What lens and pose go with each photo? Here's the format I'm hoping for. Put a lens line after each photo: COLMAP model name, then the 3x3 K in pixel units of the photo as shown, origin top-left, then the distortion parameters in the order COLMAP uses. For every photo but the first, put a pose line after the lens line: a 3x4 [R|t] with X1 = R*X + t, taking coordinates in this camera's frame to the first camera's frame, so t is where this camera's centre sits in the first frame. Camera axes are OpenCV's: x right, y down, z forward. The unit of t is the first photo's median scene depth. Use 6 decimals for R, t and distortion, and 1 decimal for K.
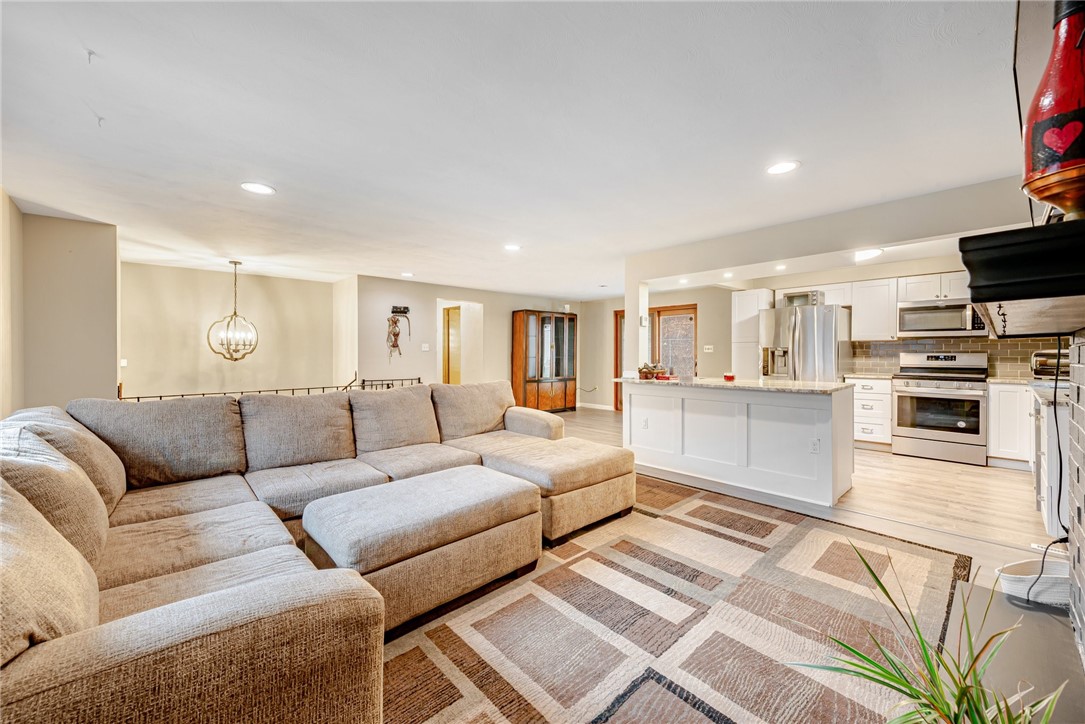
lens RADIAL K [[442.2, 0, 540.5], [0, 442.2, 353.6], [0, 0, 1]] dist [0.008733, -0.000803]
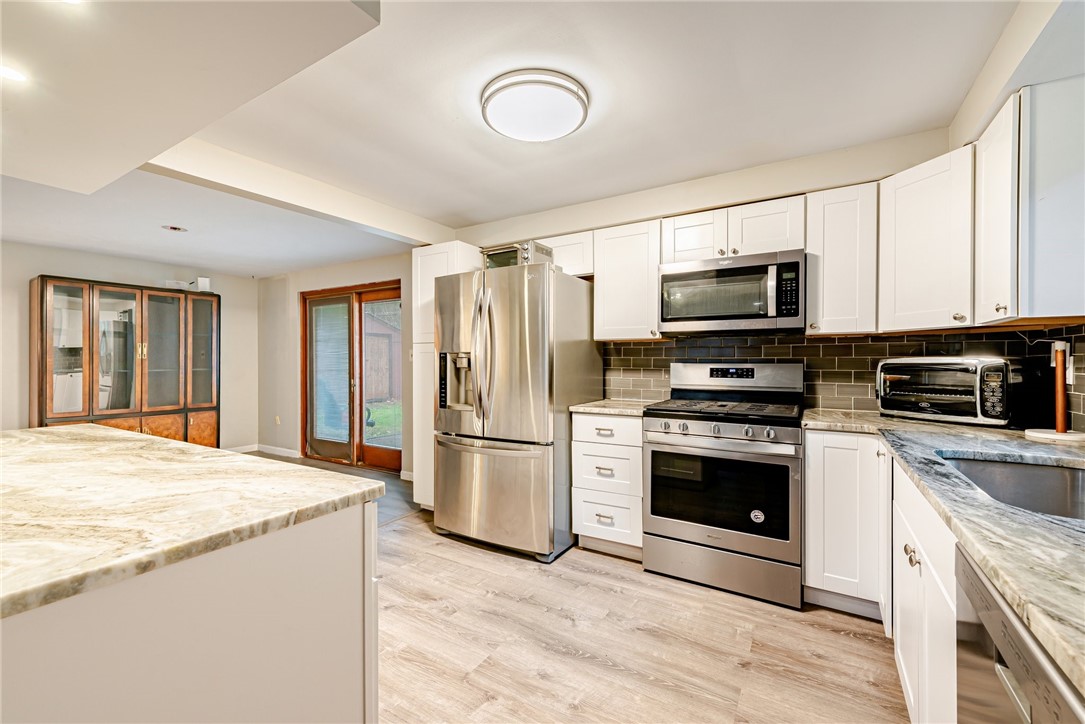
lens RADIAL K [[442.2, 0, 537.7], [0, 442.2, 359.2], [0, 0, 1]] dist [0.008733, -0.000803]
pose [[0.971686, 0.004685, 0.236231, 0.523298], [-0.002259, 0.999942, -0.010541, -0.000151], [-0.236267, 0.009709, 0.971640, 0.515315]]
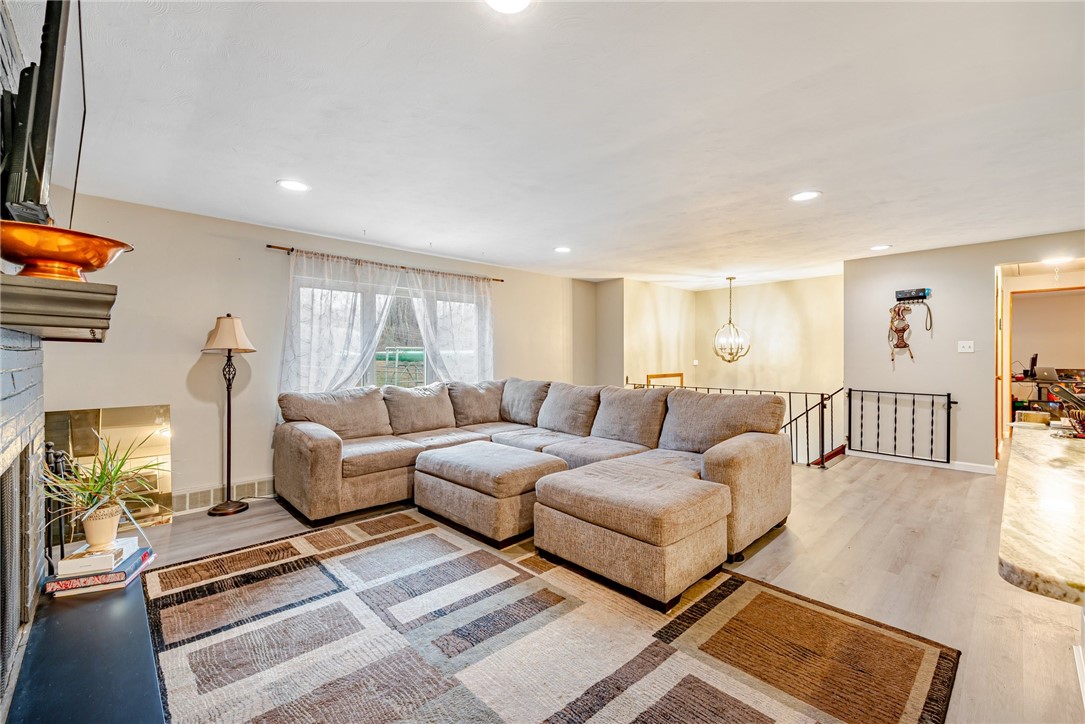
lens RADIAL K [[460.5, 0, 541.7], [0, 460.5, 361.1], [0, 0, 1]] dist [0.004924, 0.000045]
pose [[-0.015081, 0.011905, -0.999815, 1.598583], [-0.001562, 0.999928, 0.011929, -0.003076], [0.999885, 0.001742, -0.015061, 1.573918]]
